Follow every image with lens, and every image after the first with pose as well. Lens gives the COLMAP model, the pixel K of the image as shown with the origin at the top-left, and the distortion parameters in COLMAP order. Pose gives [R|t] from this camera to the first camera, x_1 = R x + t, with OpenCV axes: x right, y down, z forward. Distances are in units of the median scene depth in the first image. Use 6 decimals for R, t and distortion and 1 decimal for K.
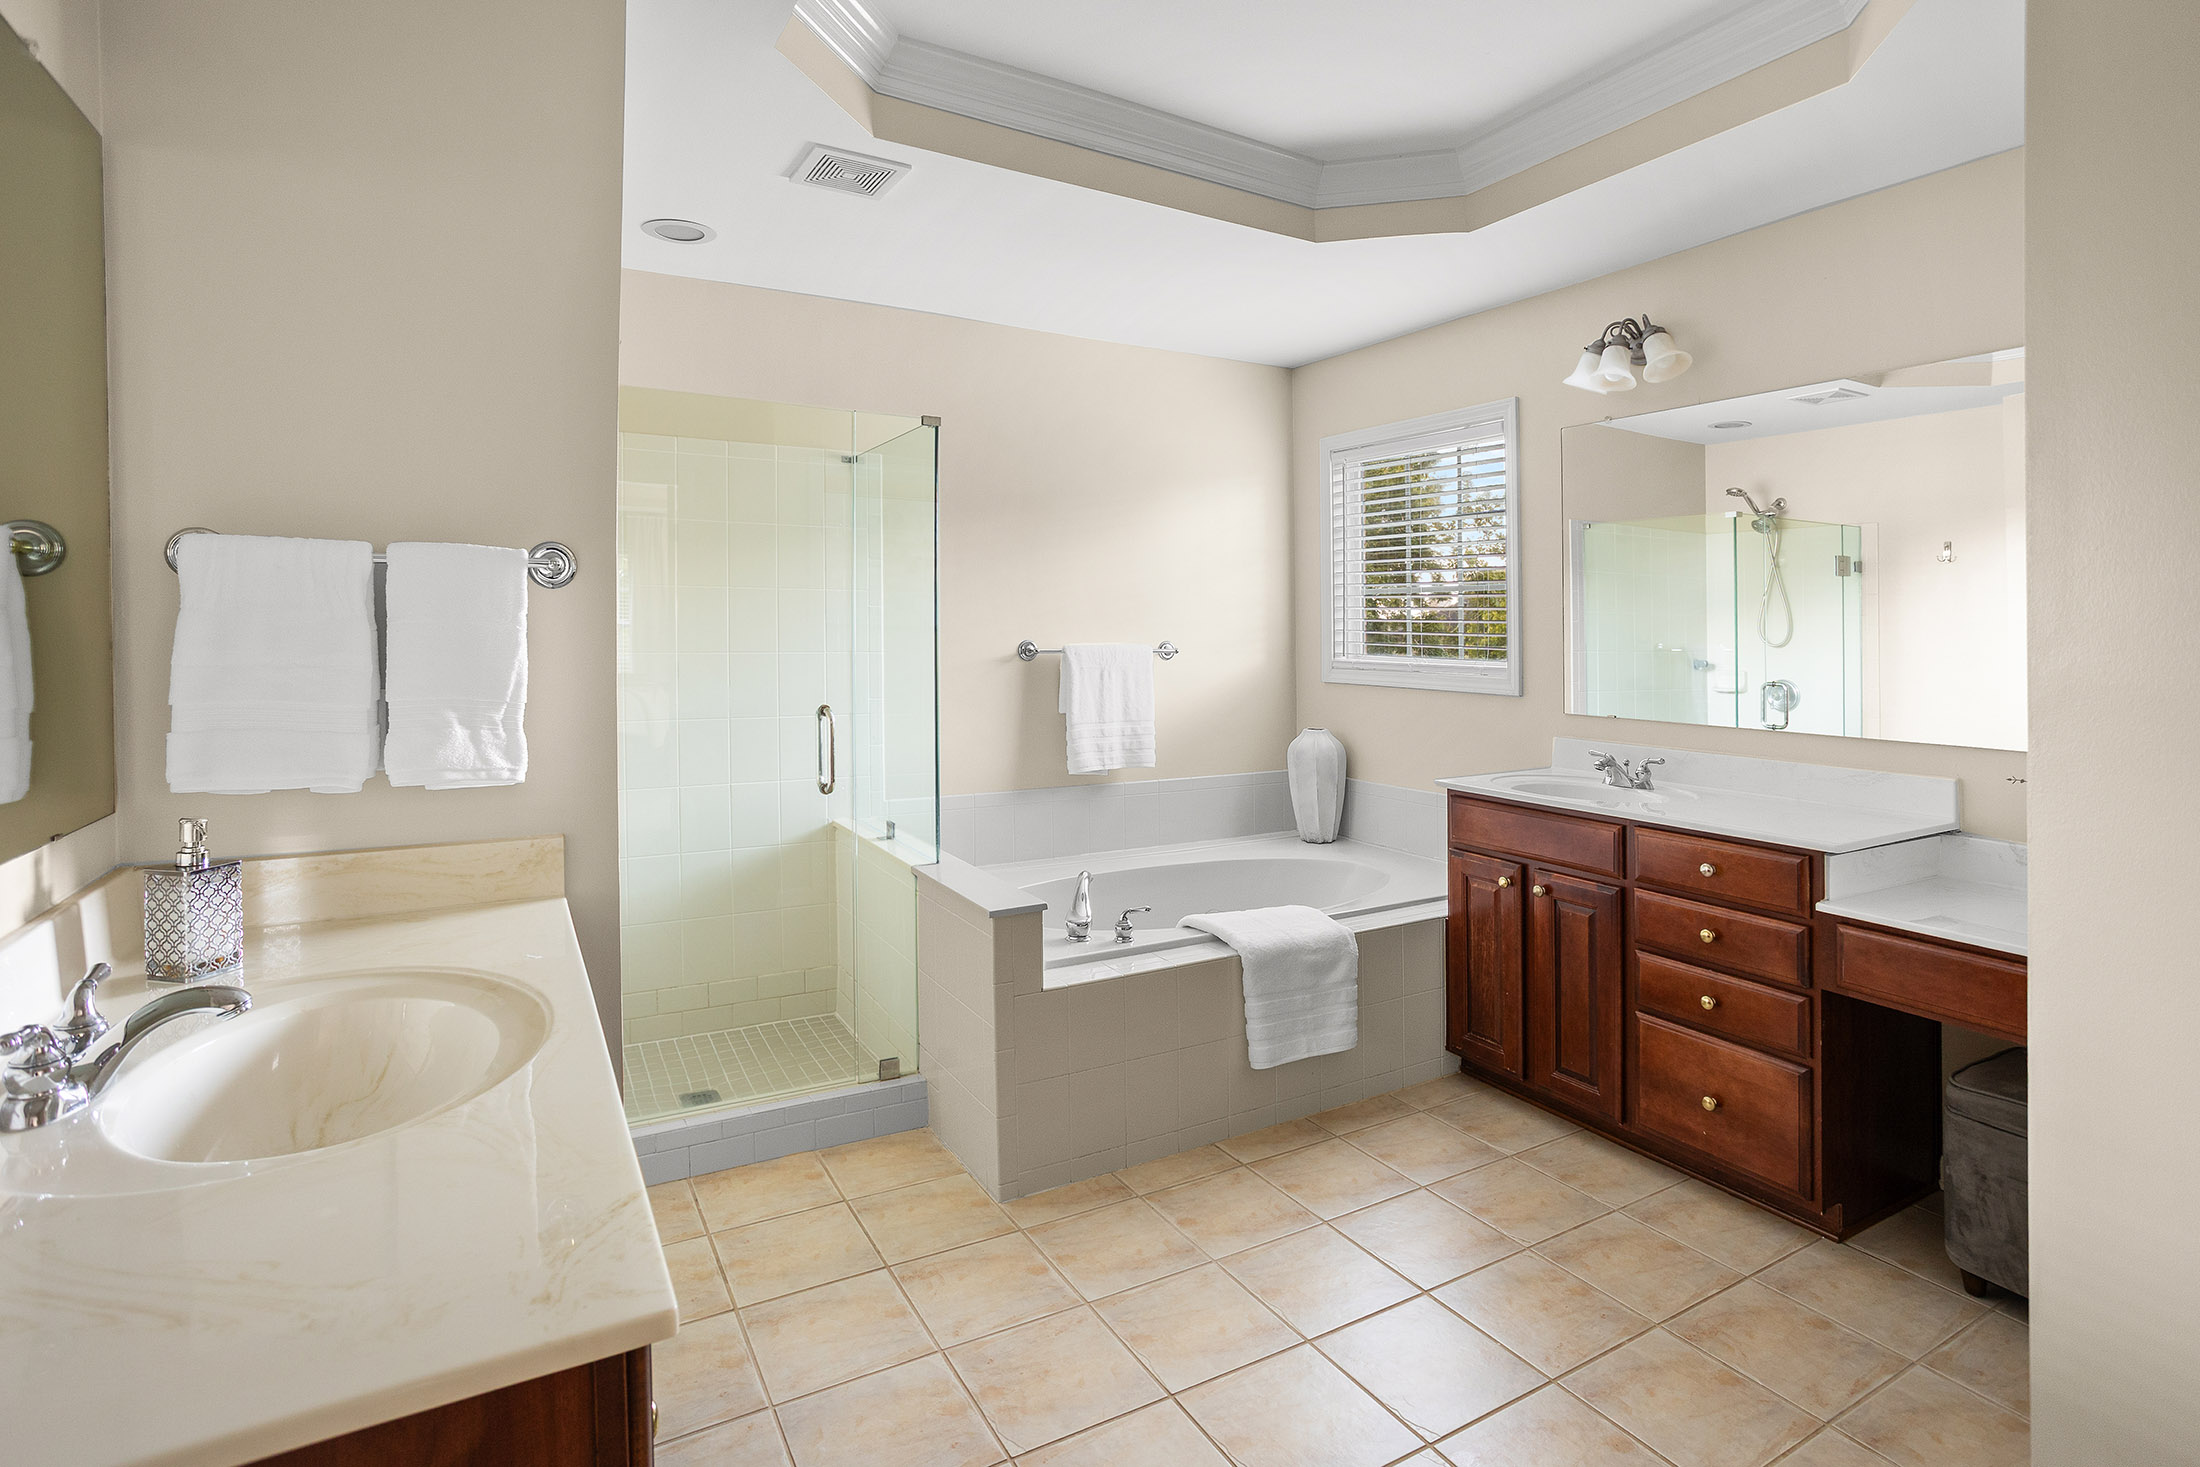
lens RADIAL K [[1100.0, 0, 1113.1], [0, 1100.0, 629.4], [0, 0, 1]] dist [-0.026584, 0.015909]
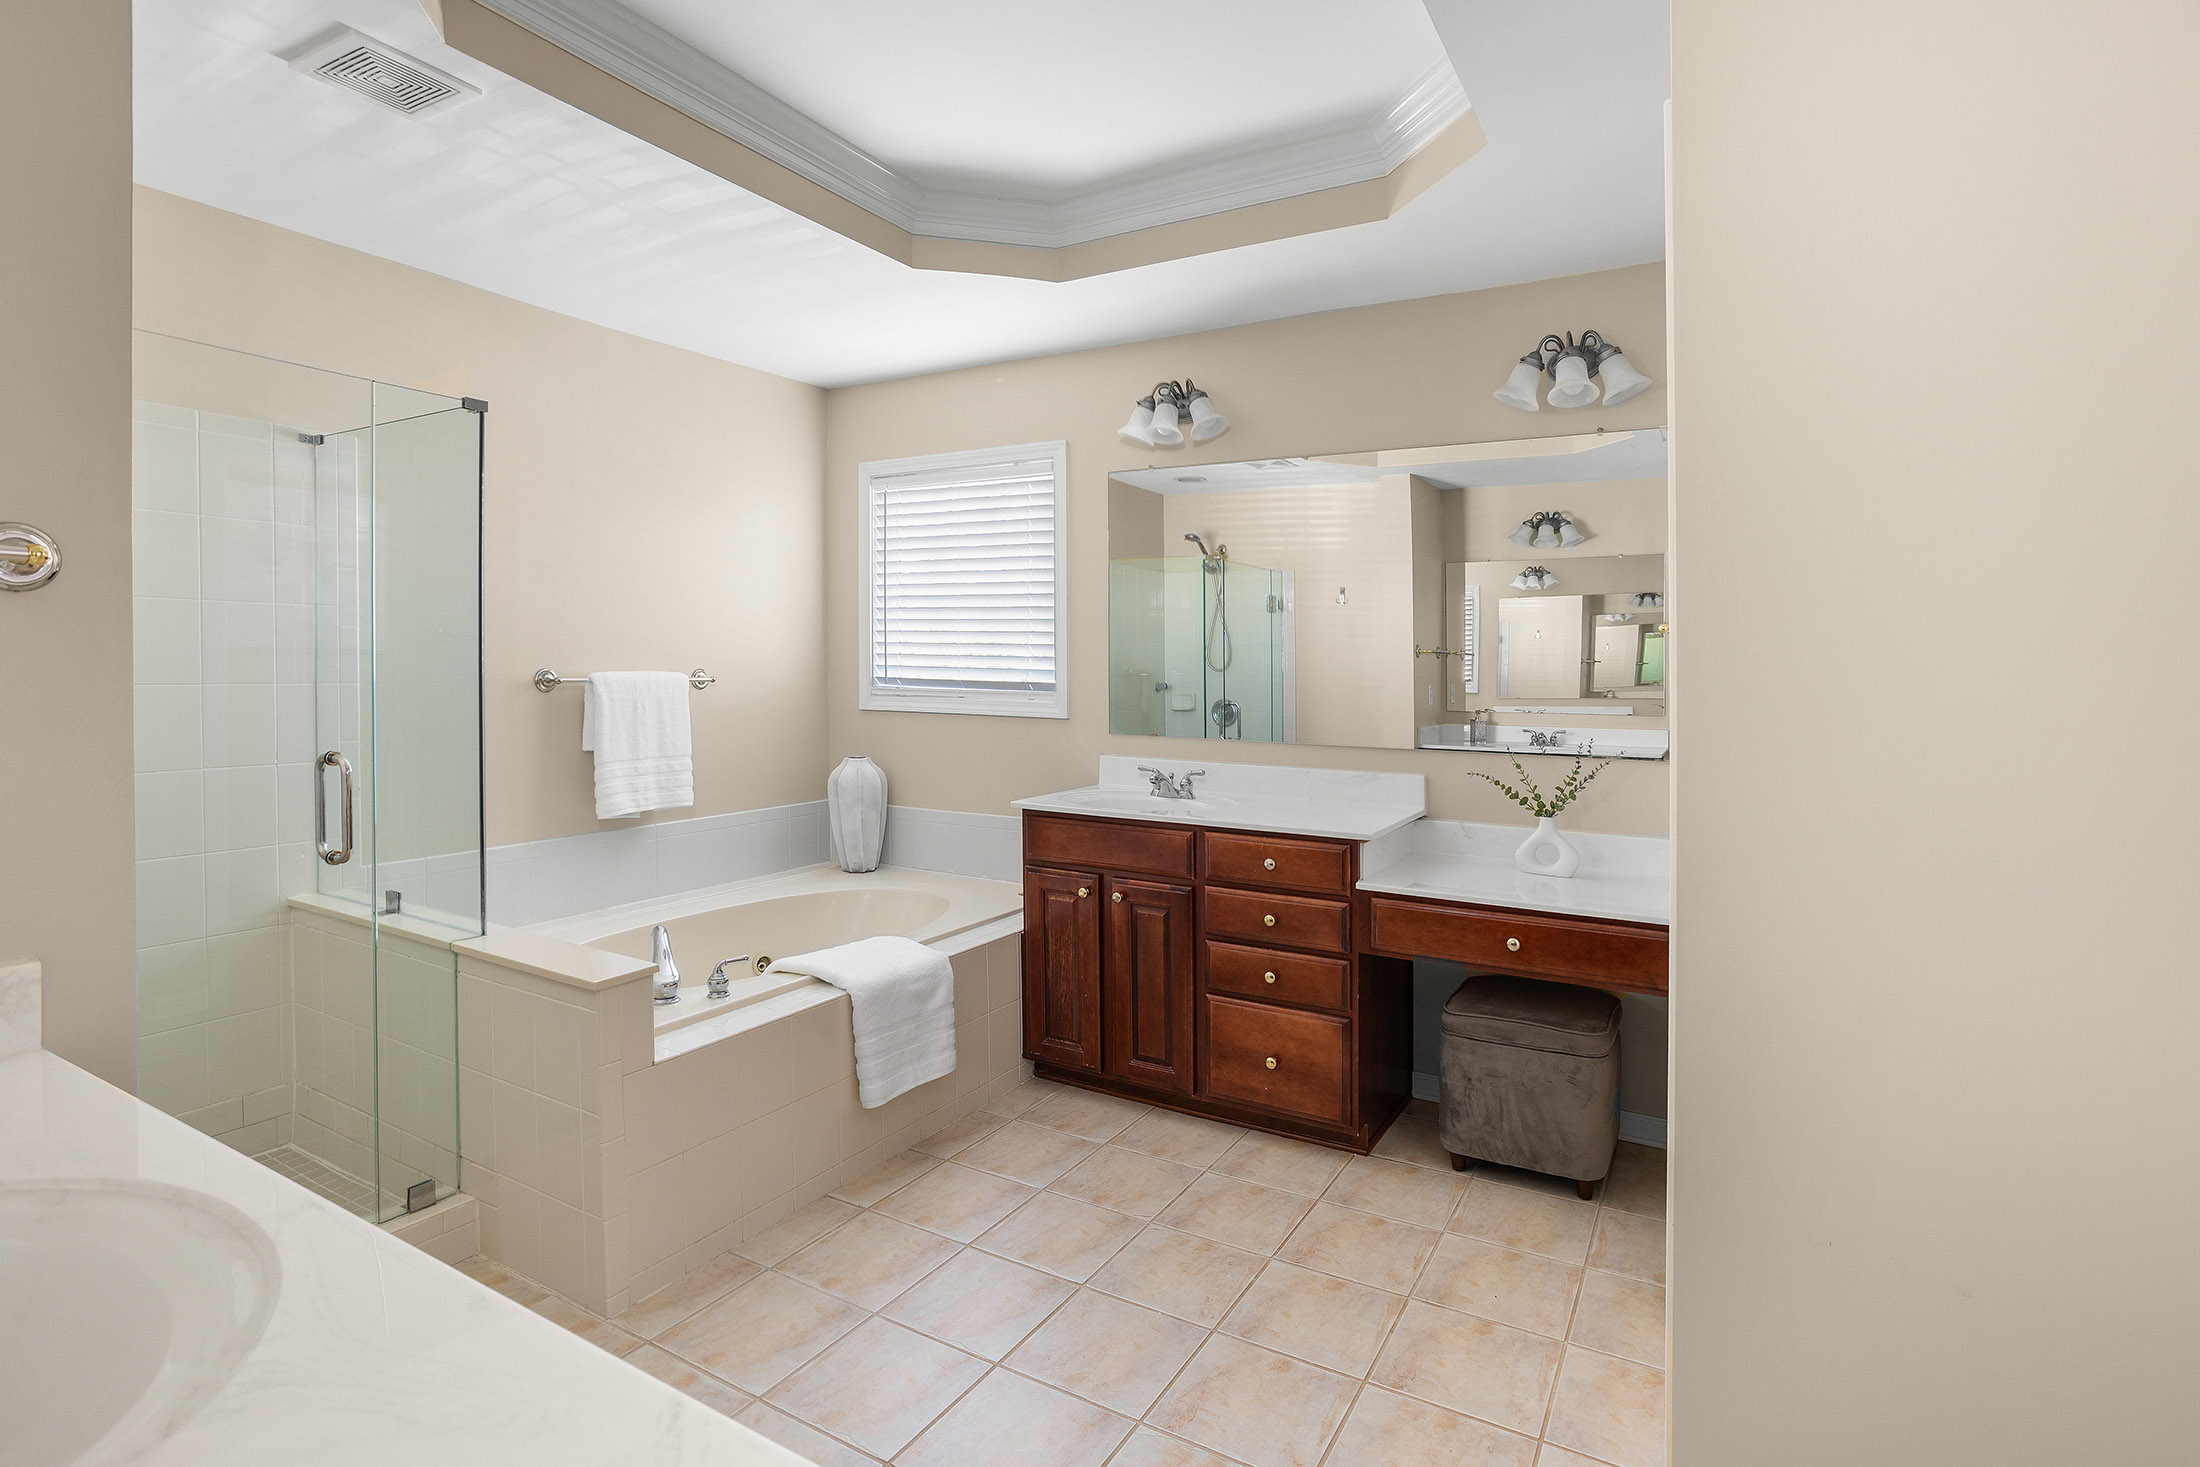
lens RADIAL K [[1100.0, 0, 1094.8], [0, 1100.0, 664.5], [0, 0, 1]] dist [-0.026584, 0.015909]
pose [[0.874239, -0.000714, 0.485495, -0.167478], [-0.003418, 0.999965, 0.007626, -0.000901], [-0.485483, -0.008326, 0.874206, 0.058193]]
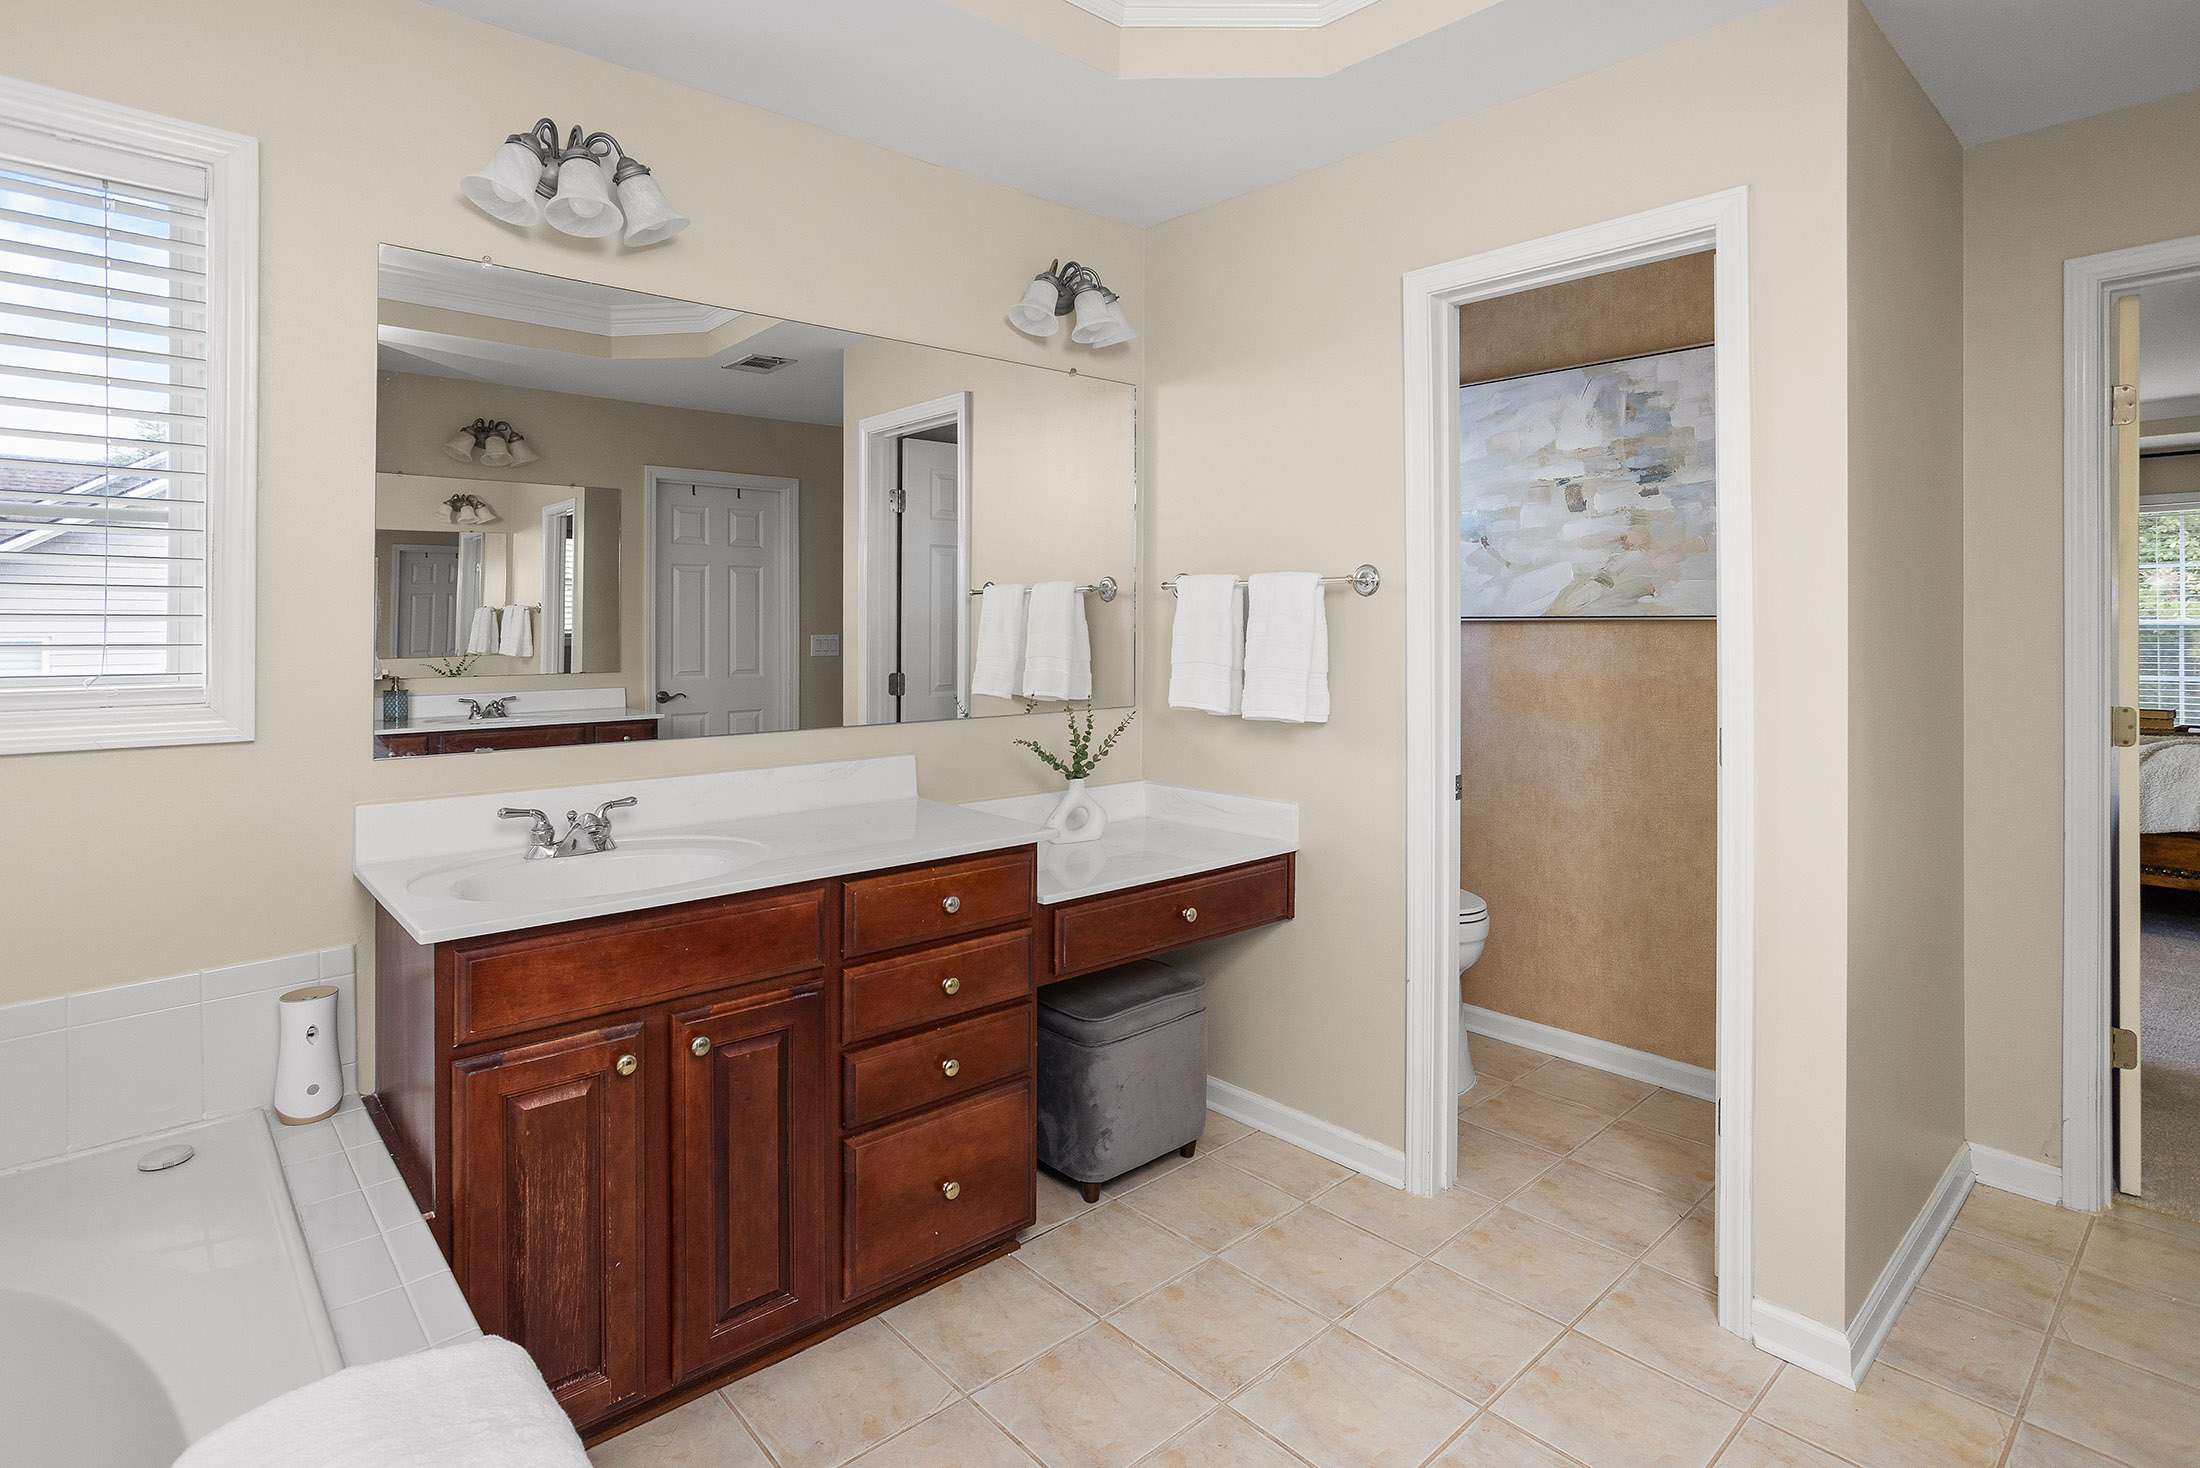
lens RADIAL K [[1100.0, 0, 1105.6], [0, 1100.0, 640.0], [0, 0, 1]] dist [-0.026584, 0.015909]
pose [[-0.213234, -0.005356, 0.976986, -0.237966], [0.002729, 0.999978, 0.006078, 0.018731], [-0.976997, 0.003962, -0.213215, 0.934607]]
